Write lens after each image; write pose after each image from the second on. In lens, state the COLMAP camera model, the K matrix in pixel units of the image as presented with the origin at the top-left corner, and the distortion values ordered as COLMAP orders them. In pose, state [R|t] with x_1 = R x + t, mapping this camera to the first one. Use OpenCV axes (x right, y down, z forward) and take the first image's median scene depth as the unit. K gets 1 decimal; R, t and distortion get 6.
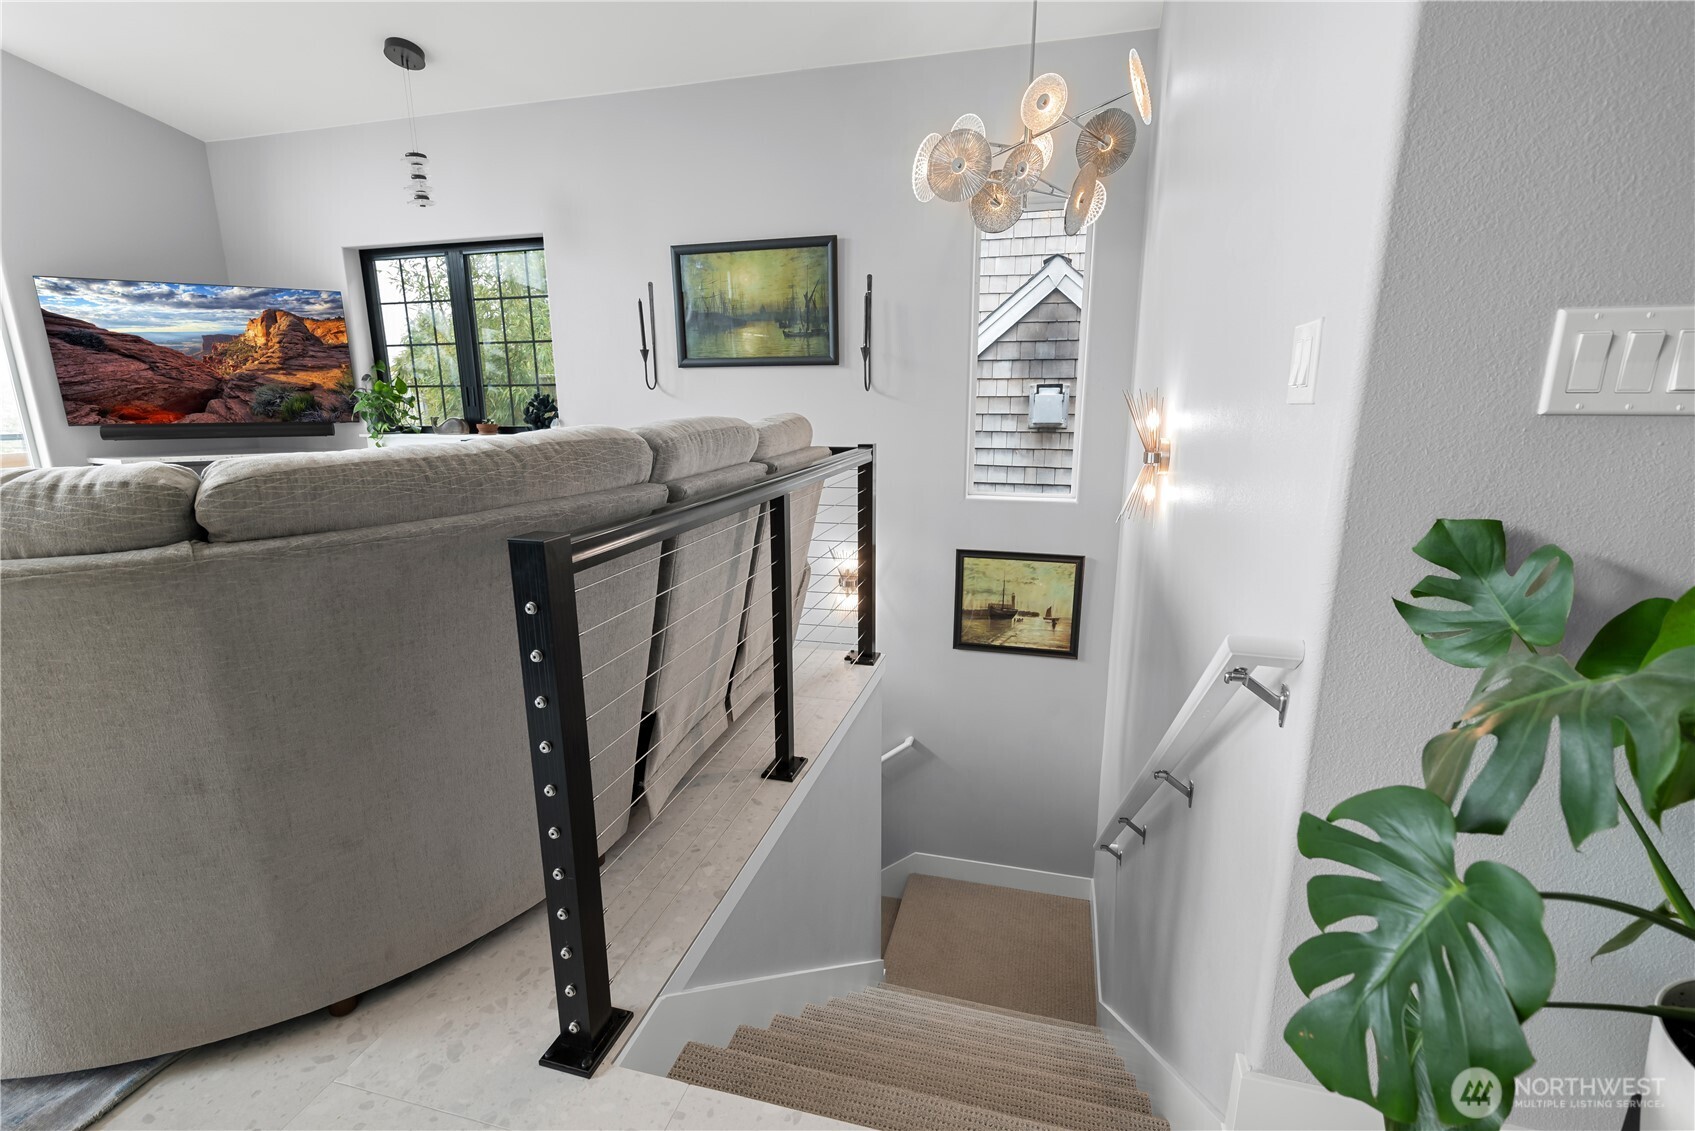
lens RADIAL K [[785.6, 0, 825.8], [0, 785.6, 560.7], [0, 0, 1]] dist [0.027358, 0.000087]
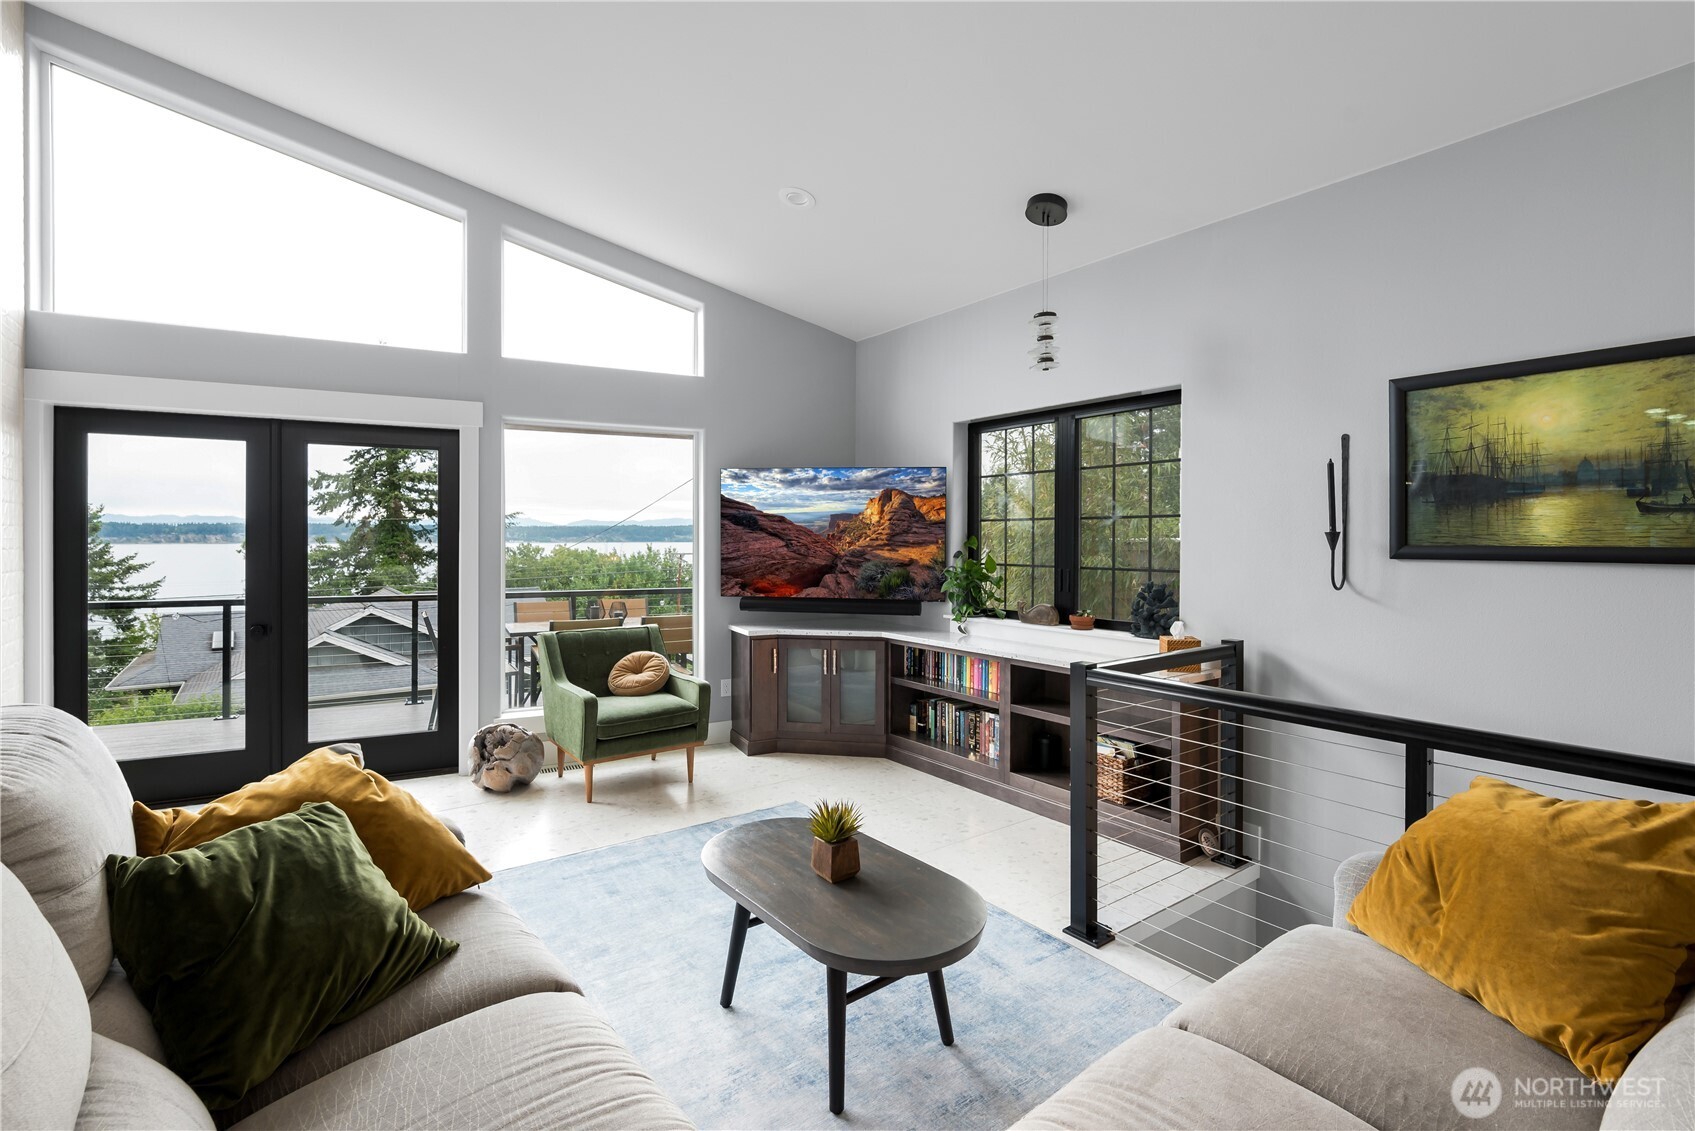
lens RADIAL K [[762.6, 0, 856.4], [0, 762.6, 530.2], [0, 0, 1]] dist [0.000139, -0.000174]
pose [[0.800611, 0.011648, -0.599071, -0.154942], [-0.155914, 0.969419, -0.189518, -0.079182], [0.578543, 0.245134, 0.777944, 0.252425]]
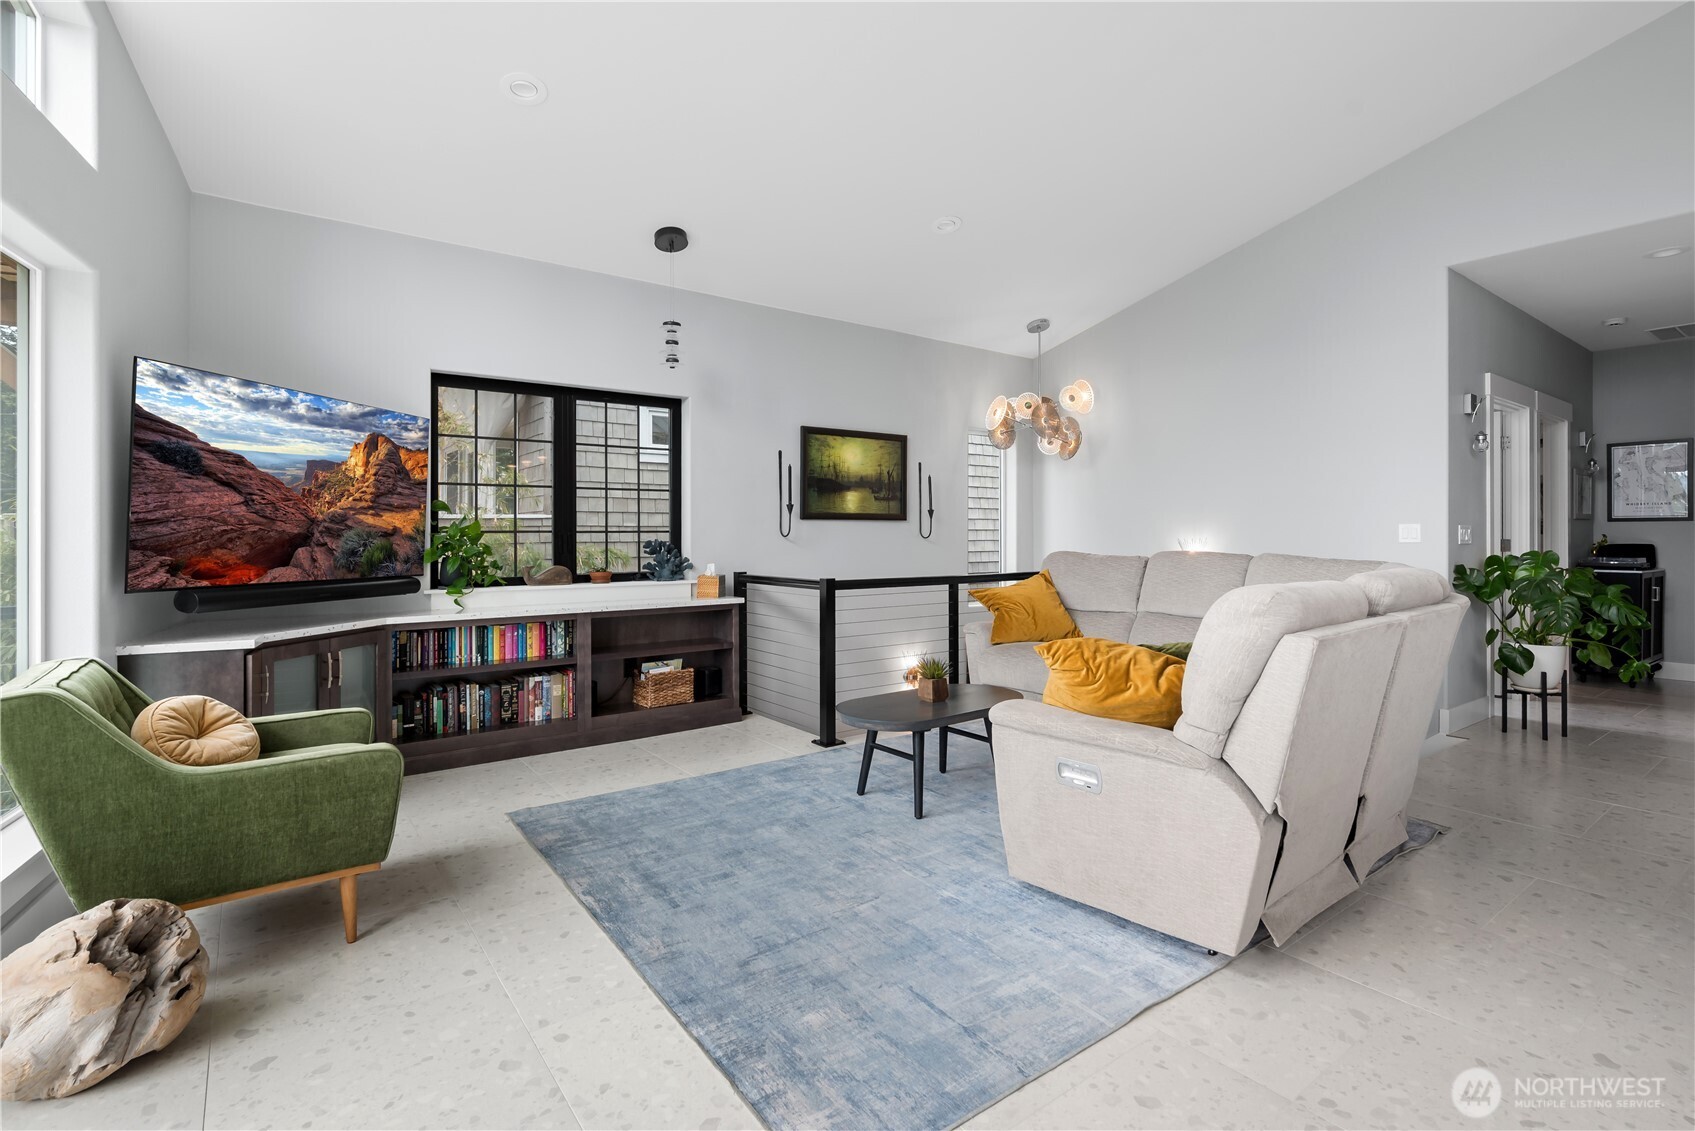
lens RADIAL K [[809.9, 0, 857.0], [0, 809.9, 531.8], [0, 0, 1]] dist [0.026595, -0.000048]
pose [[0.594904, 0.016600, 0.803625, -1.087958], [0.176096, 0.972807, -0.150454, -0.022168], [-0.784270, 0.231021, 0.575804, 0.208262]]
